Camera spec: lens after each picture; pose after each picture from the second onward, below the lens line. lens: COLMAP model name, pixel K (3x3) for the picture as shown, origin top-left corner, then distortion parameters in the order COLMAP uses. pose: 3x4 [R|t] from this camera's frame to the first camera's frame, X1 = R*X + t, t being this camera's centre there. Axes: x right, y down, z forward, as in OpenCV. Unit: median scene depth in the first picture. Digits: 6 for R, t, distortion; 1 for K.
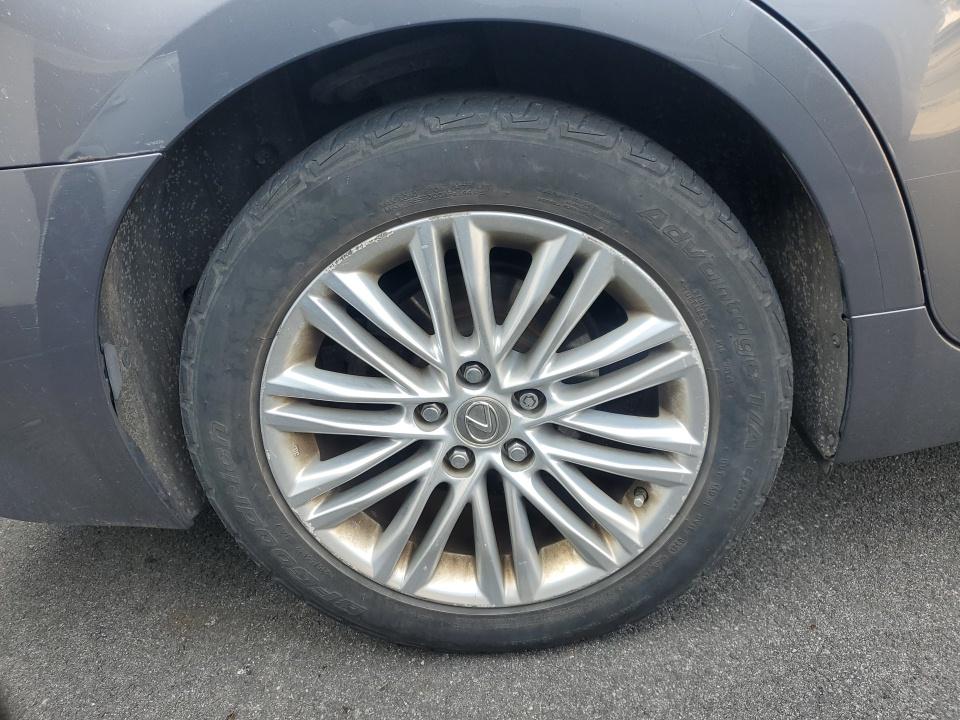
lens RADIAL K [[727.4, 0, 480.0], [0, 727.4, 360.0], [0, 0, 1]] dist [-0.041563, 0.063661]
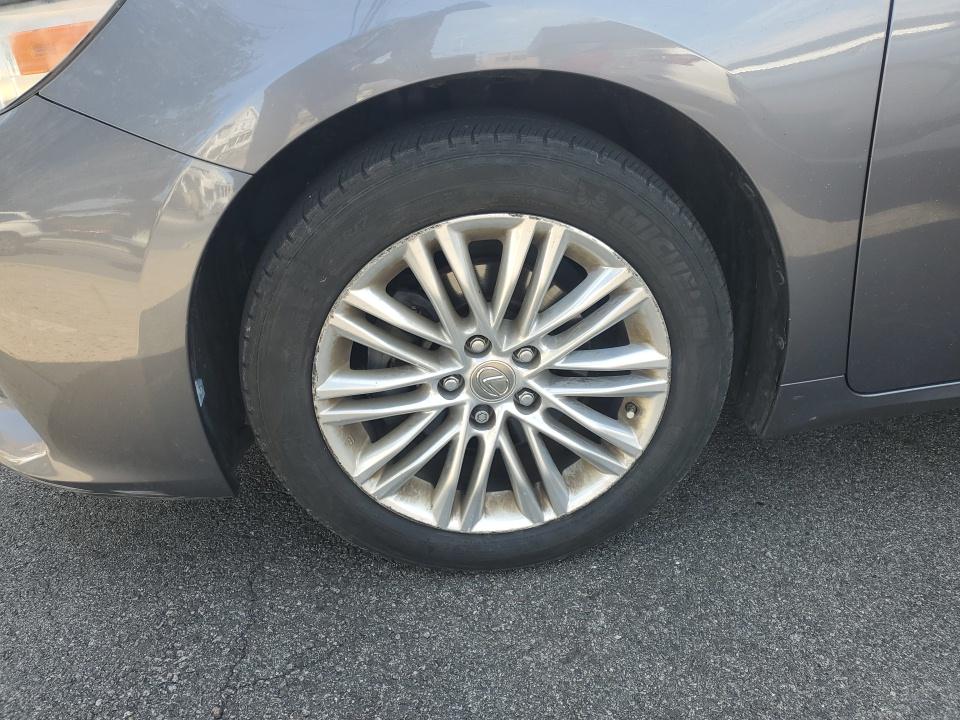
lens RADIAL K [[727.4, 0, 480.0], [0, 727.4, 360.0], [0, 0, 1]] dist [-0.041563, 0.063661]
pose [[0.973965, -0.226579, -0.007289, -0.001334], [0.226681, 0.973015, 0.043089, -0.009365], [-0.002671, -0.043619, 0.999045, -0.228821]]
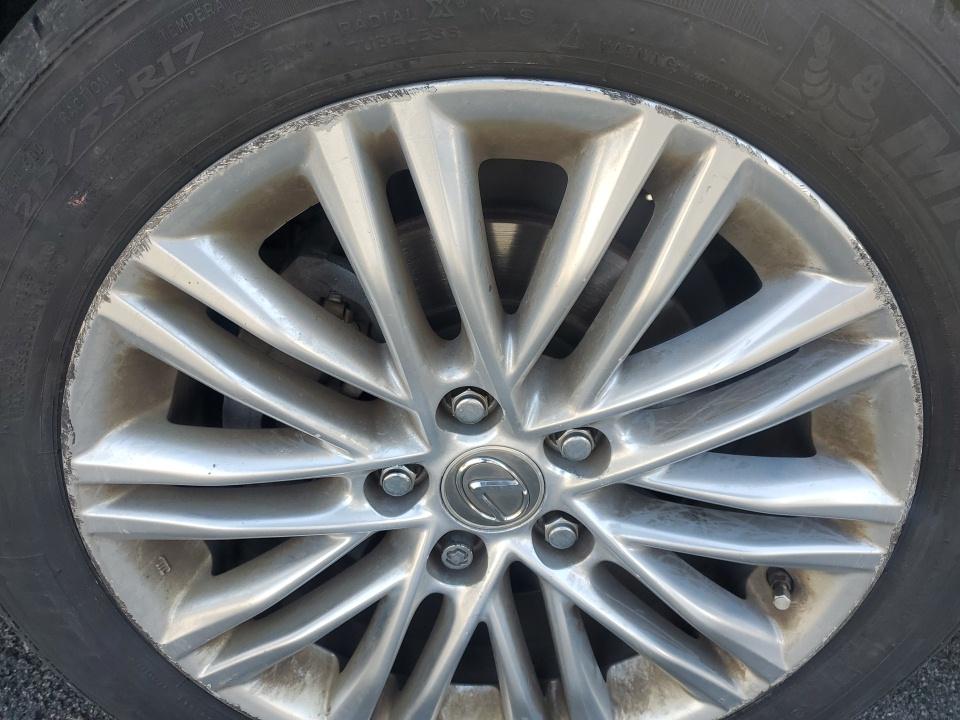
lens RADIAL K [[778.5, 0, 482.1], [0, 778.5, 375.3], [0, 0, 1]] dist [-0.032083, 0.006057]
pose [[0.996596, -0.078559, -0.025013, 0.016719], [0.080750, 0.991301, 0.103932, -0.062442], [0.016631, -0.105598, 0.994270, 0.437461]]
